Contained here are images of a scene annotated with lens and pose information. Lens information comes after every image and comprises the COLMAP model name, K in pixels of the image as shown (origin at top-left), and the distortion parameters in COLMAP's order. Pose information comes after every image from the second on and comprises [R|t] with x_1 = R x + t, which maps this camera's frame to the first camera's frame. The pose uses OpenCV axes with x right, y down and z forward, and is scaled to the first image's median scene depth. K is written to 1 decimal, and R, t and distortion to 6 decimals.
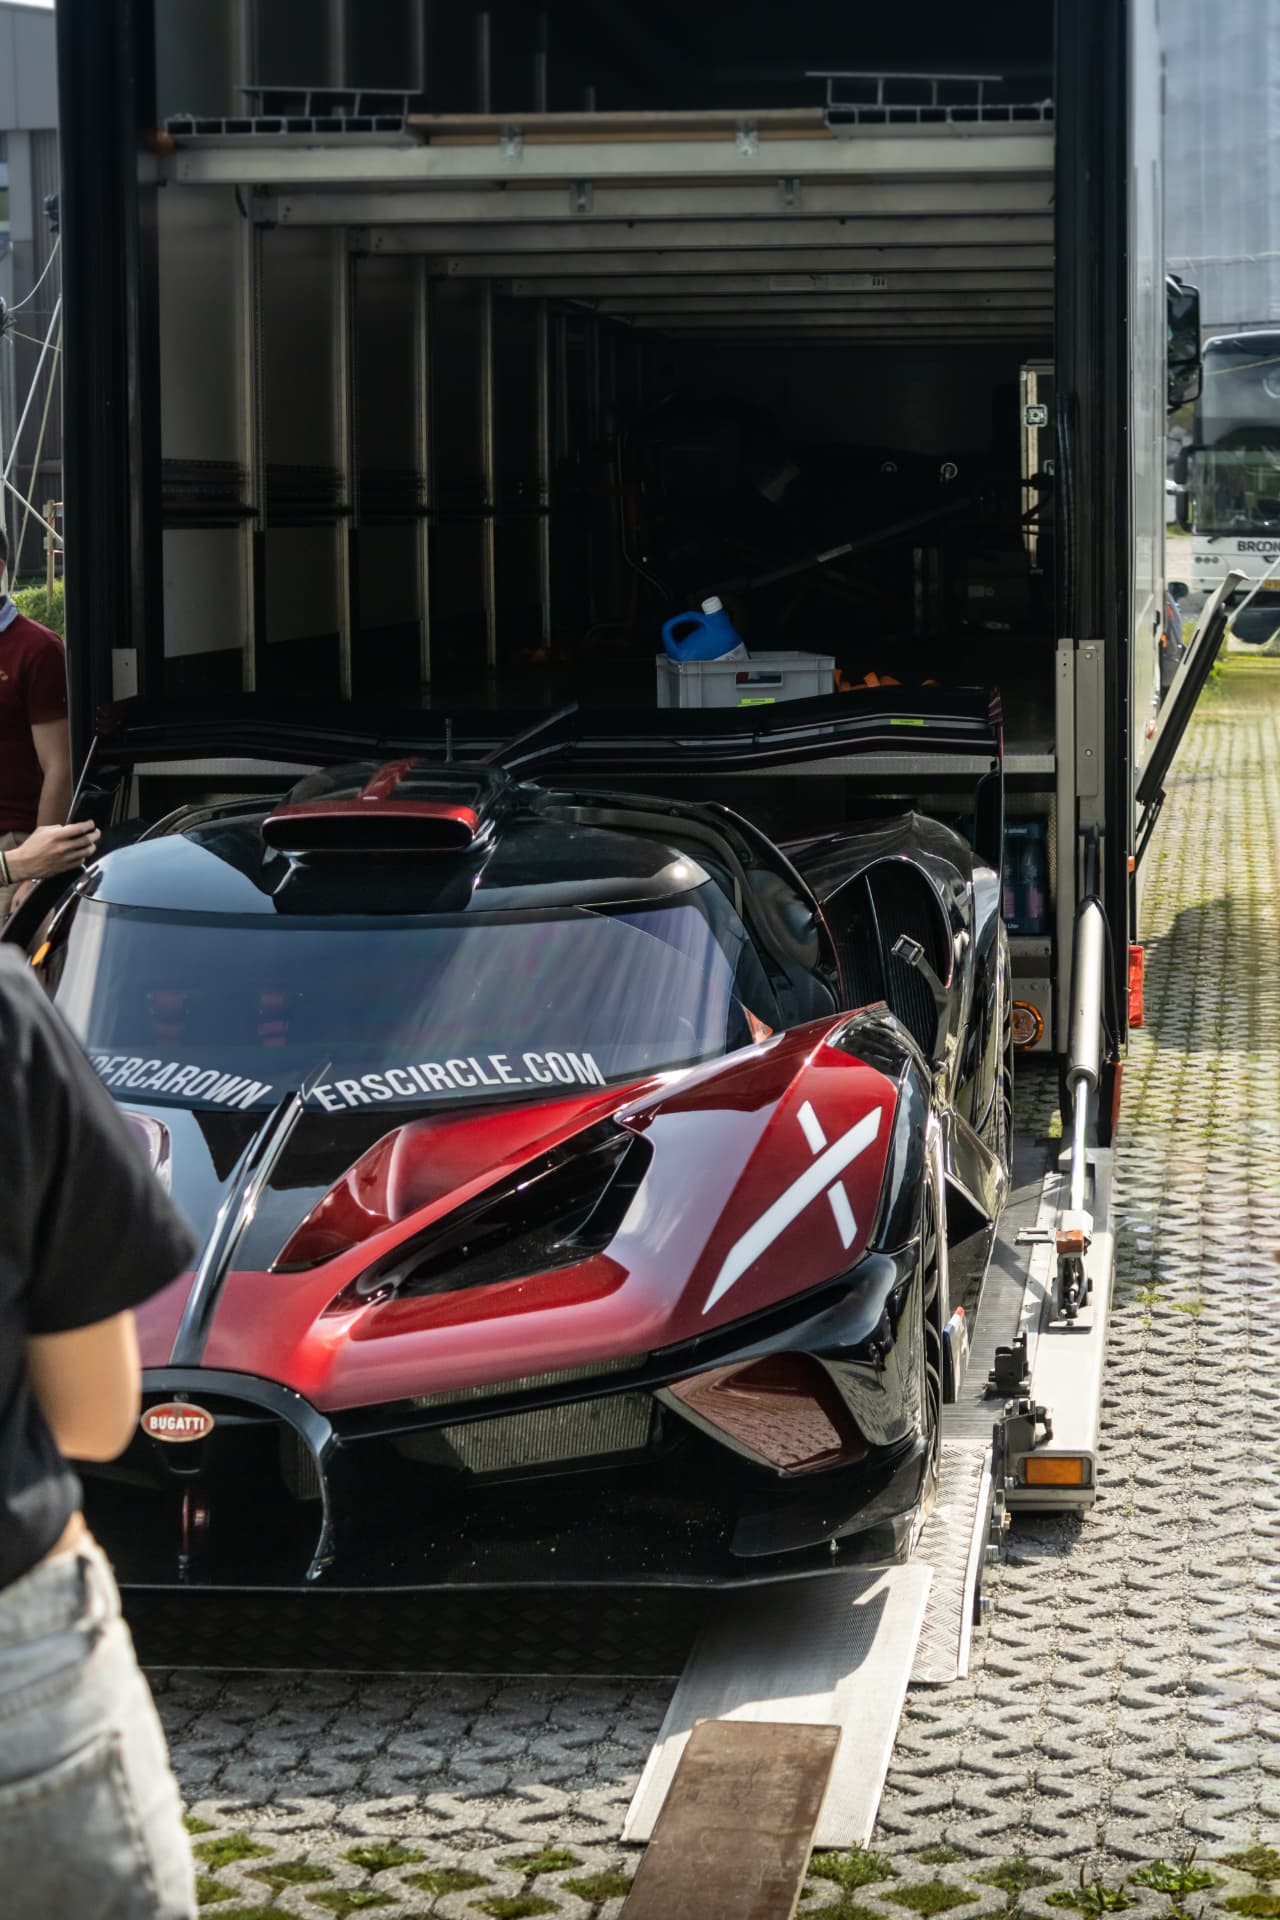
lens RADIAL K [[4698.8, 0, 643.3], [0, 4698.8, 964.3], [0, 0, 1]] dist [-0.115239, 0.000000]
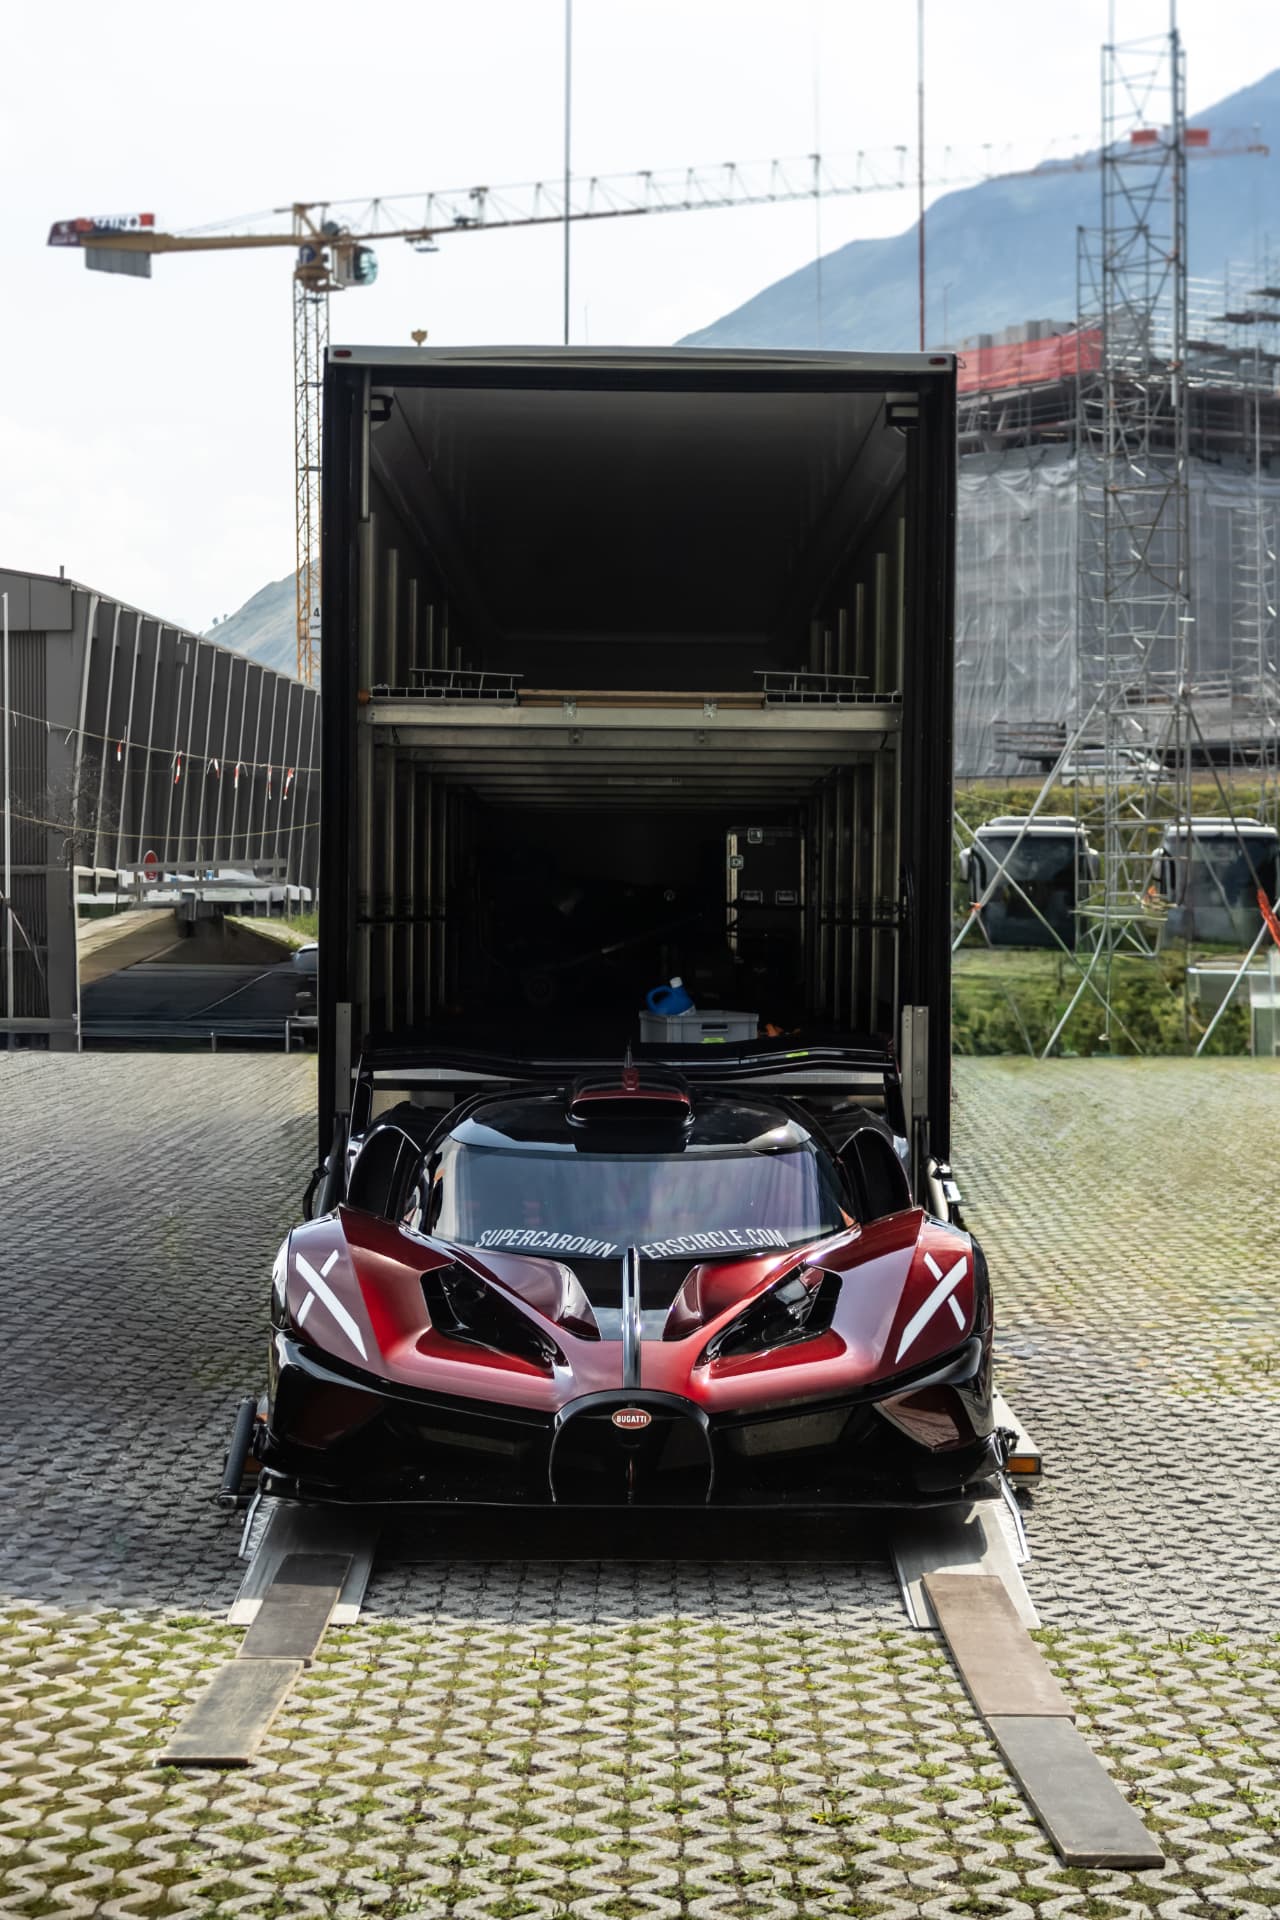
lens RADIAL K [[3354.2, 0, 649.9], [0, 3354.2, 939.7], [0, 0, 1]] dist [-0.008221, 0.000000]
pose [[0.992452, 0.017468, 0.121381, -0.204913], [-0.006770, 0.996098, -0.087991, 0.020074], [-0.122444, 0.086505, 0.988698, -0.267299]]
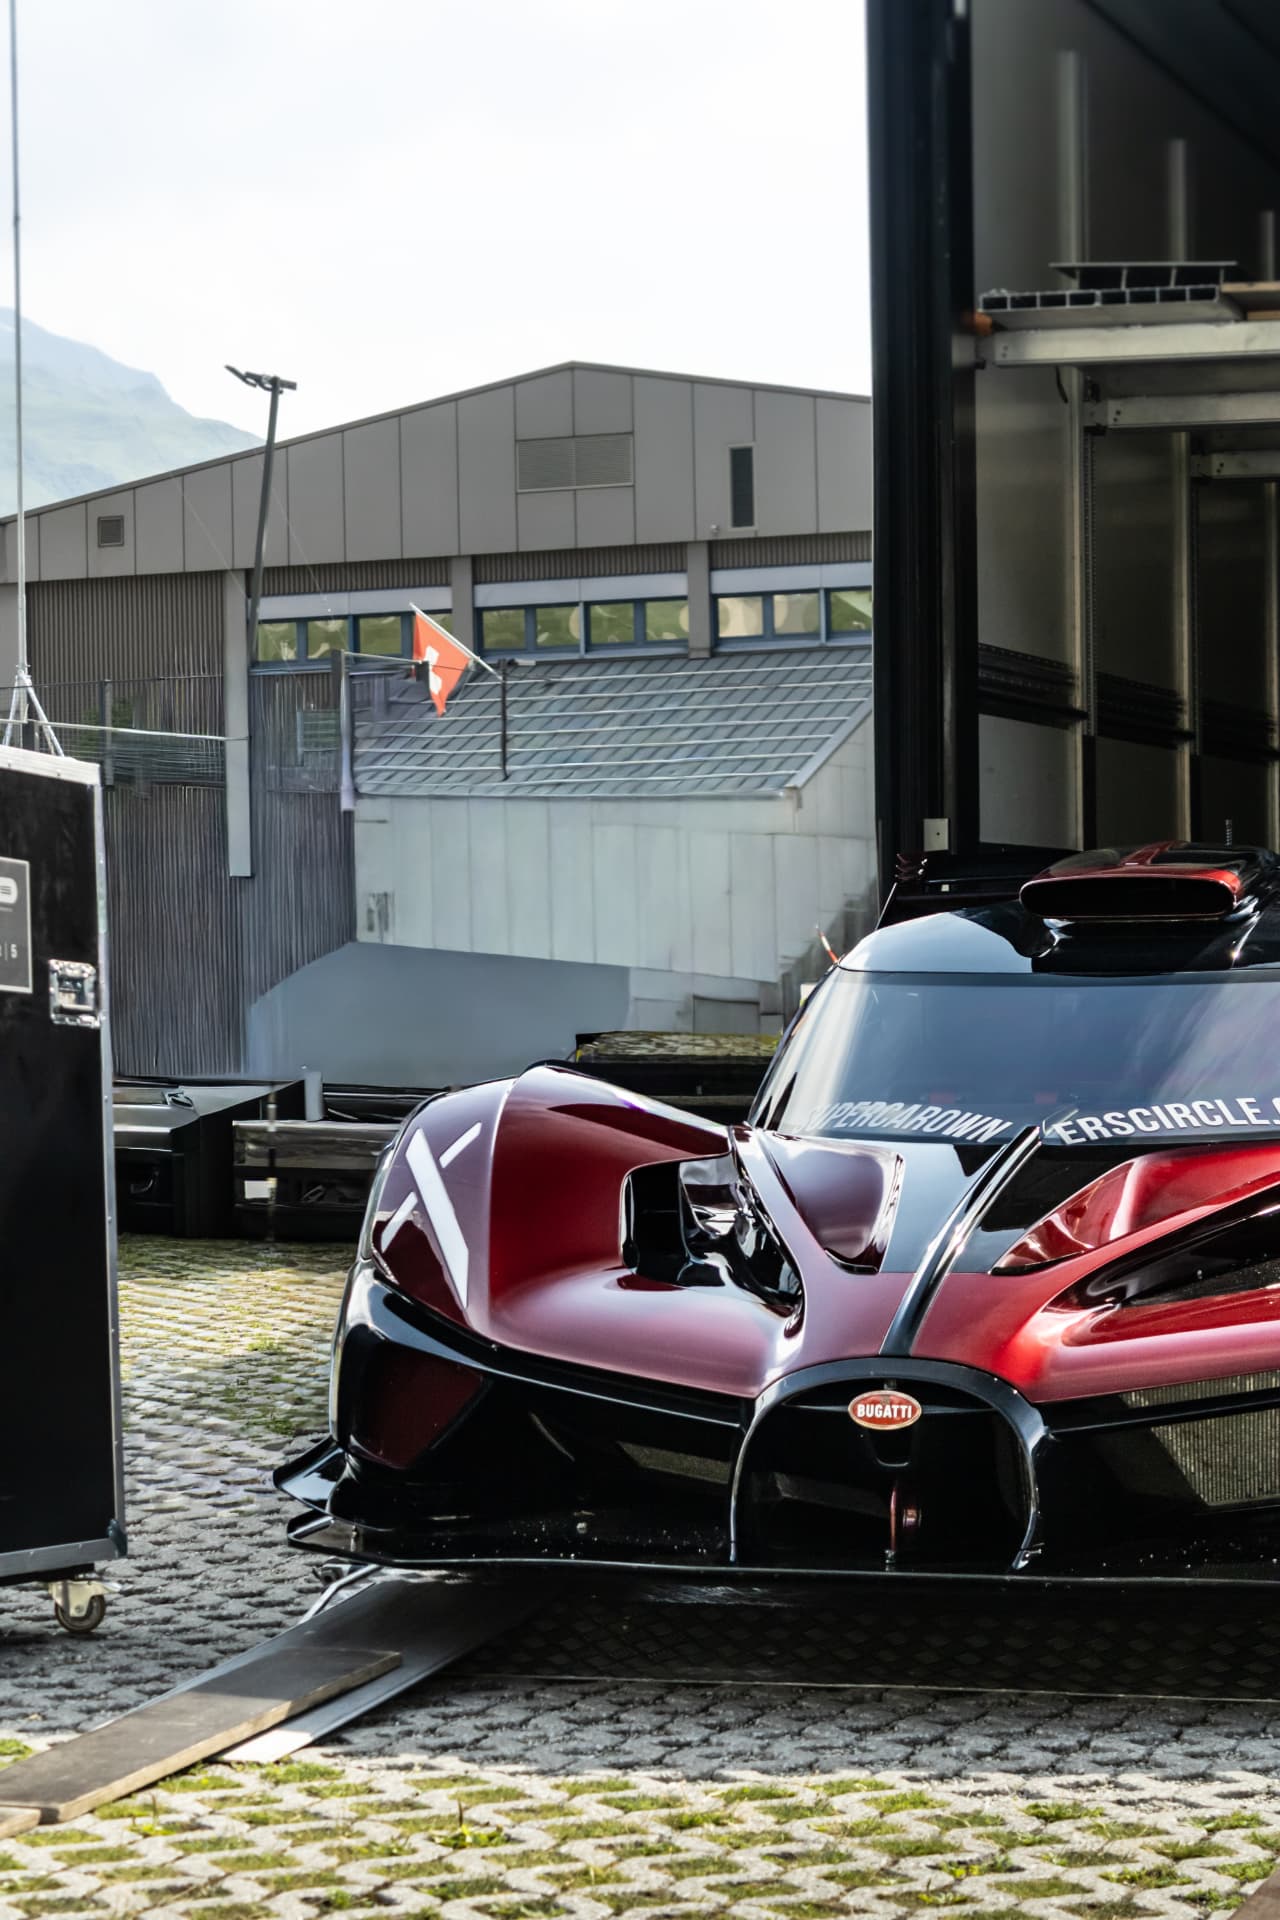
lens RADIAL K [[4698.8, 0, 642.6], [0, 4698.8, 968.4], [0, 0, 1]] dist [-0.115239, 0.000000]
pose [[0.980319, -0.000160, -0.197422, 0.035278], [-0.017475, 0.996004, -0.087581, 0.073611], [0.196647, 0.089307, 0.976399, 0.020809]]
